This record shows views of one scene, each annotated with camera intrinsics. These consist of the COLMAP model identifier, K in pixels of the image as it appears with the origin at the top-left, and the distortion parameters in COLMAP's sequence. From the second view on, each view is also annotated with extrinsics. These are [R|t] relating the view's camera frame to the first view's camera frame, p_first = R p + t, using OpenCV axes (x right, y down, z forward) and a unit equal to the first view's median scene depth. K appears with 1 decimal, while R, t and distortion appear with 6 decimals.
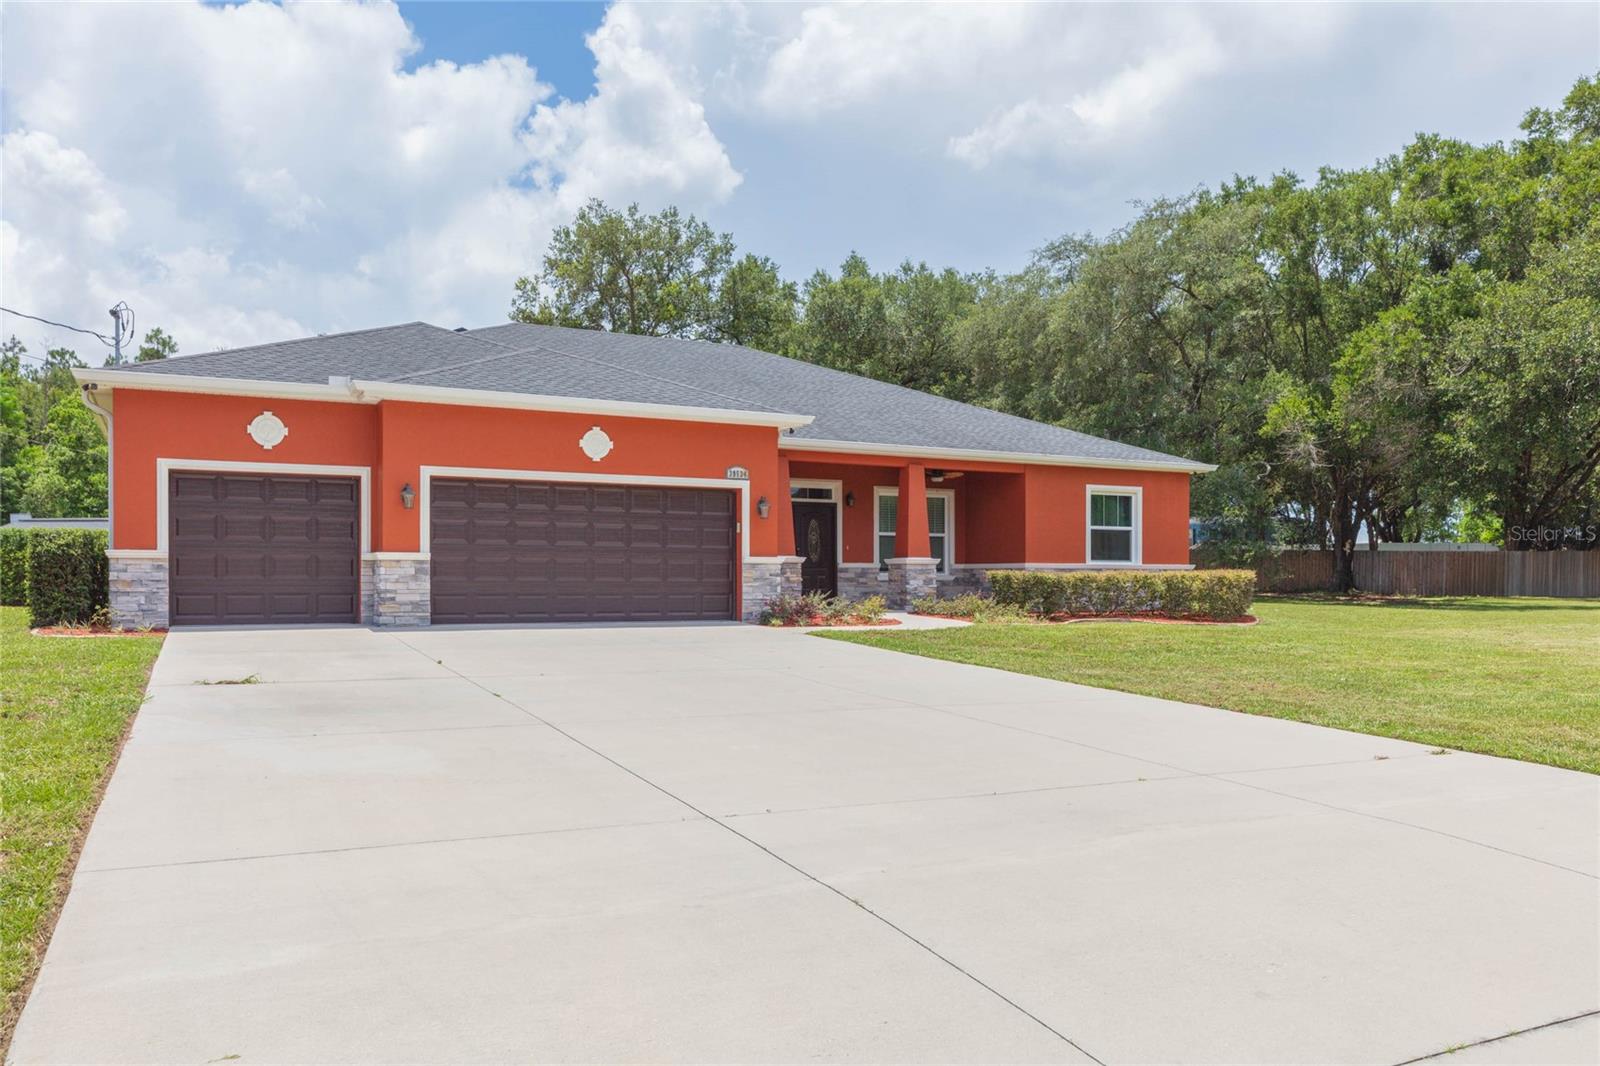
lens RADIAL K [[1204.9, 0, 800.0], [0, 1204.9, 533.0], [0, 0, 1]] dist [-0.005653, -0.002651]
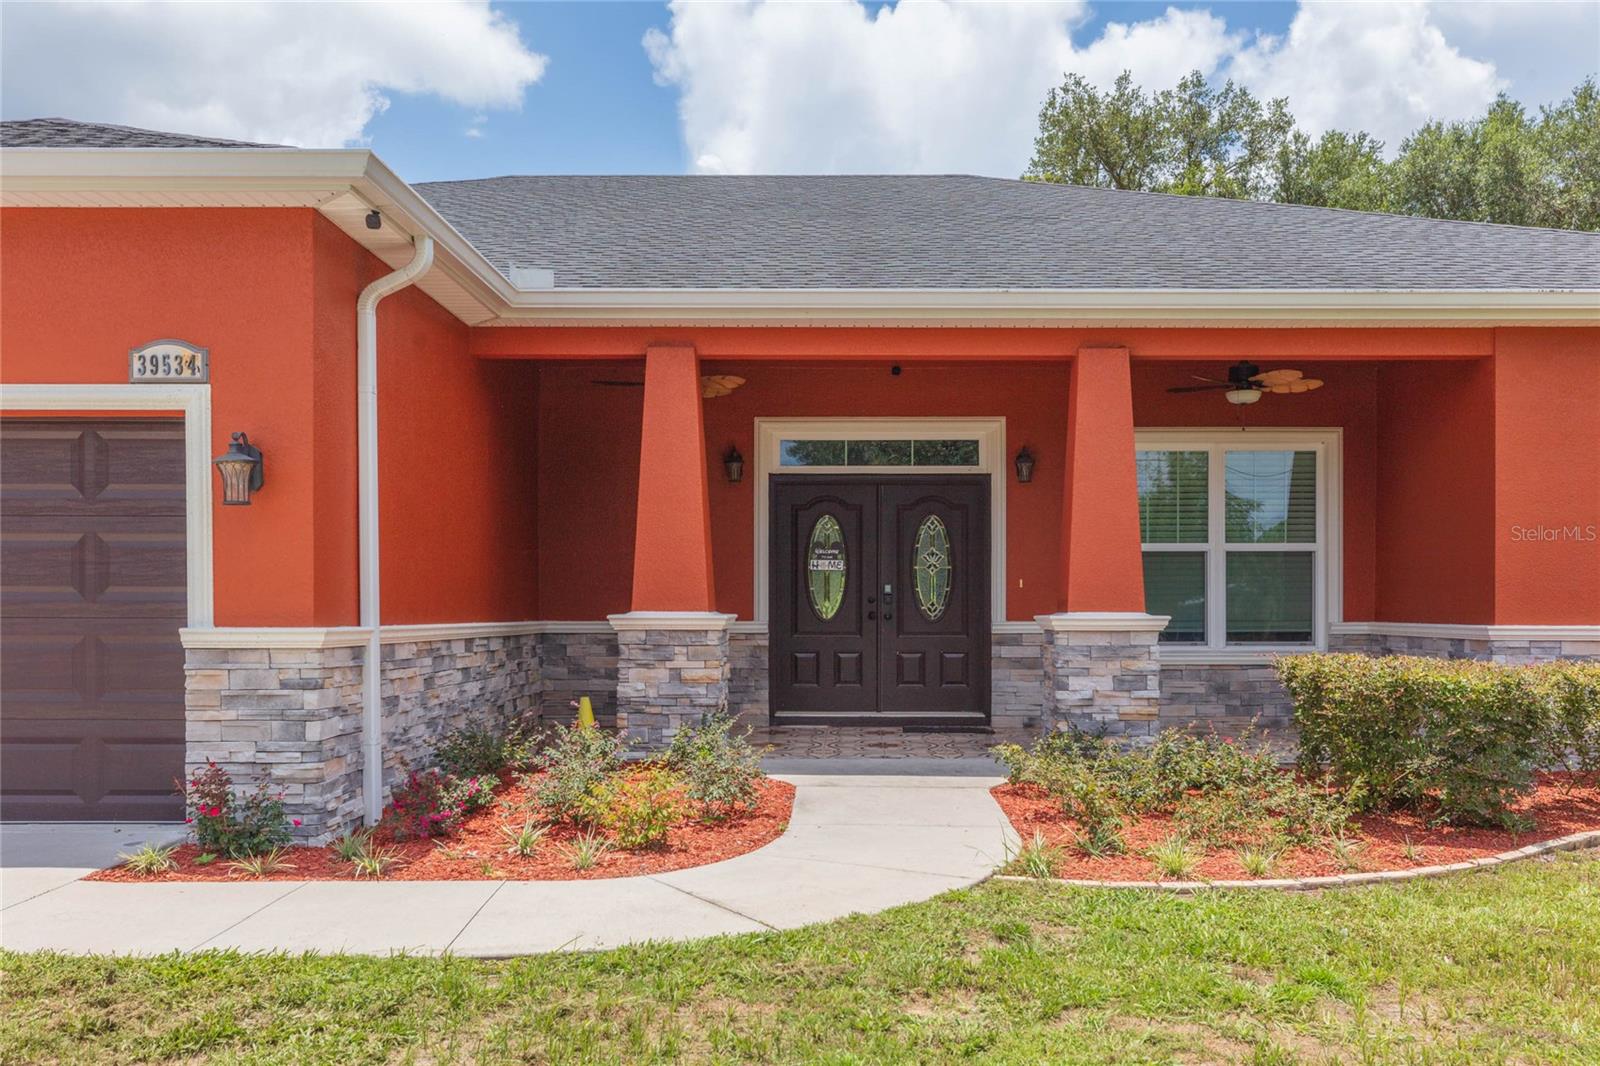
lens RADIAL K [[1377.4, 0, 828.1], [0, 1377.4, 588.0], [0, 0, 1]] dist [0.004382, -0.000530]
pose [[0.881655, -0.008420, -0.471819, 0.215832], [0.018461, 0.999691, 0.016656, 0.005225], [0.471533, -0.023395, 0.881538, 0.607559]]
